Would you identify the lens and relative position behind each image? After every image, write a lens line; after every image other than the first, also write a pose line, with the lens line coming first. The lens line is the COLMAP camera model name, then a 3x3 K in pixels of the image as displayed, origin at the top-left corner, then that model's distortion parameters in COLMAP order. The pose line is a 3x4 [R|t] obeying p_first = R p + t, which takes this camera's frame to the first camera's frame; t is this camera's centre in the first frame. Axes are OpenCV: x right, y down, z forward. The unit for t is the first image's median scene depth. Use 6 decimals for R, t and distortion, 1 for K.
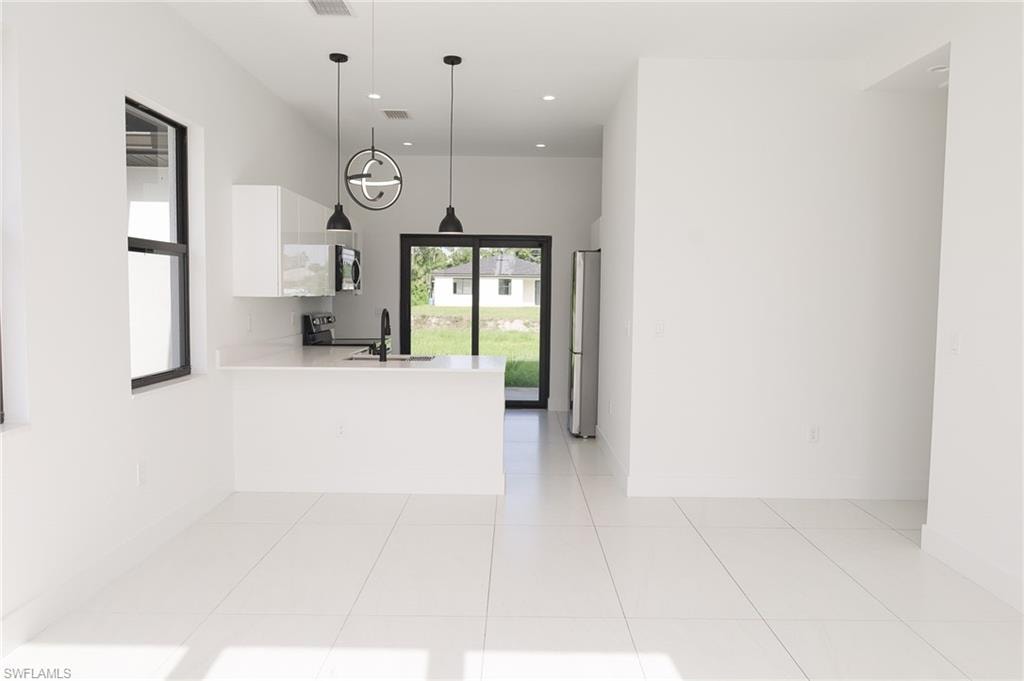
lens RADIAL K [[701.5, 0, 482.4], [0, 701.5, 324.9], [0, 0, 1]] dist [-0.008684, -0.000865]
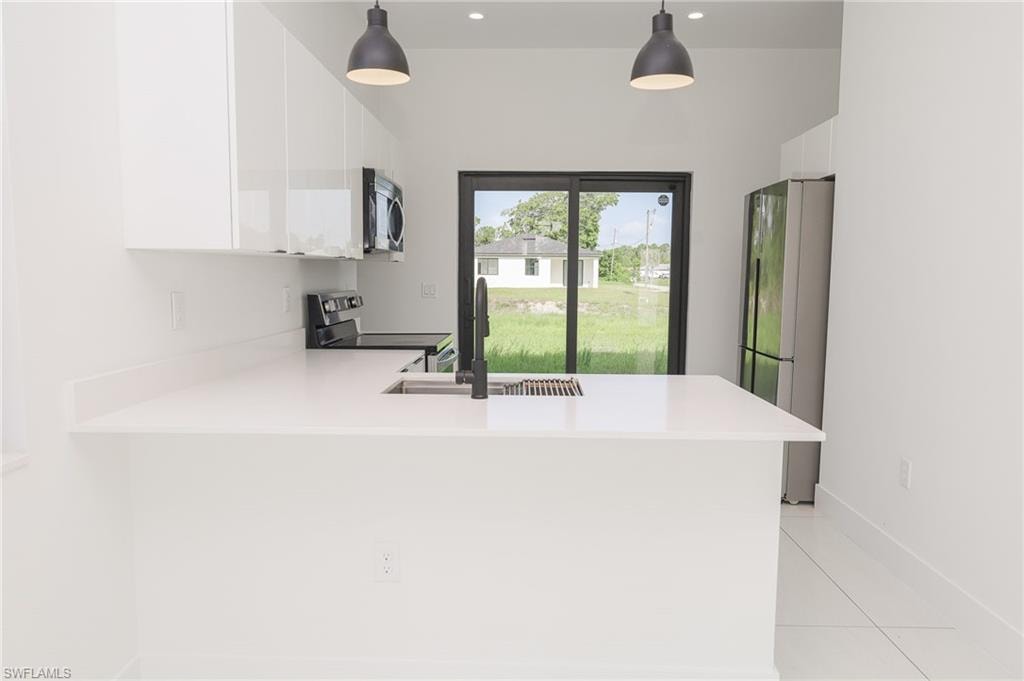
lens RADIAL K [[701.5, 0, 515.3], [0, 701.5, 341.7], [0, 0, 1]] dist [-0.008684, -0.000865]
pose [[0.999836, -0.004434, 0.017533, -0.076632], [0.003547, 0.998729, 0.050283, -0.003102], [-0.017734, -0.050213, 0.998581, 0.339182]]
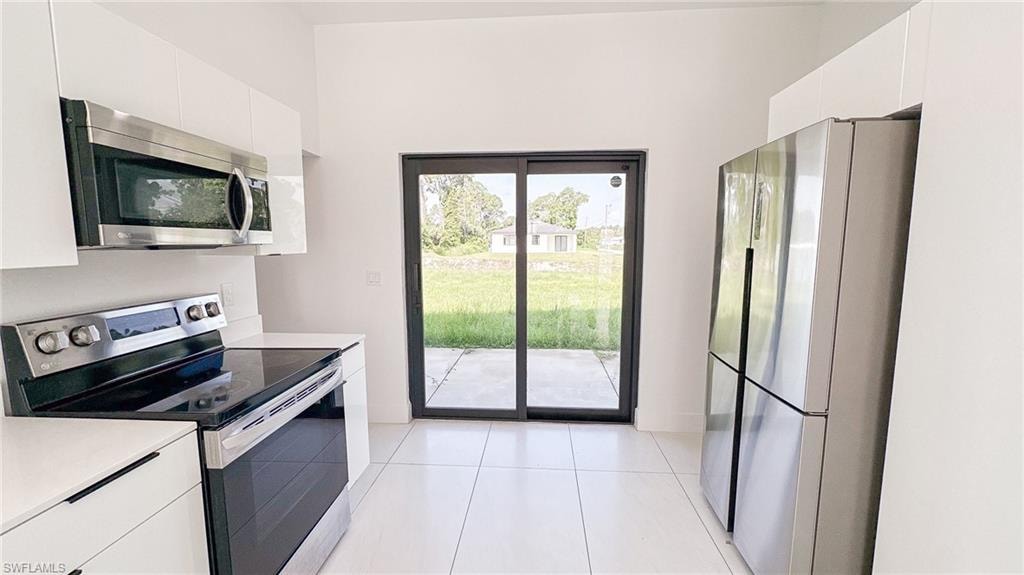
lens RADIAL K [[409.8, 0, 512.0], [0, 409.8, 287.3], [0, 0, 1]] dist [-0.003711, 0.000776]
pose [[0.999667, -0.010379, -0.023641, -0.010304], [0.011765, 0.998174, 0.059251, -0.030810], [0.022983, -0.059509, 0.997963, 0.629717]]
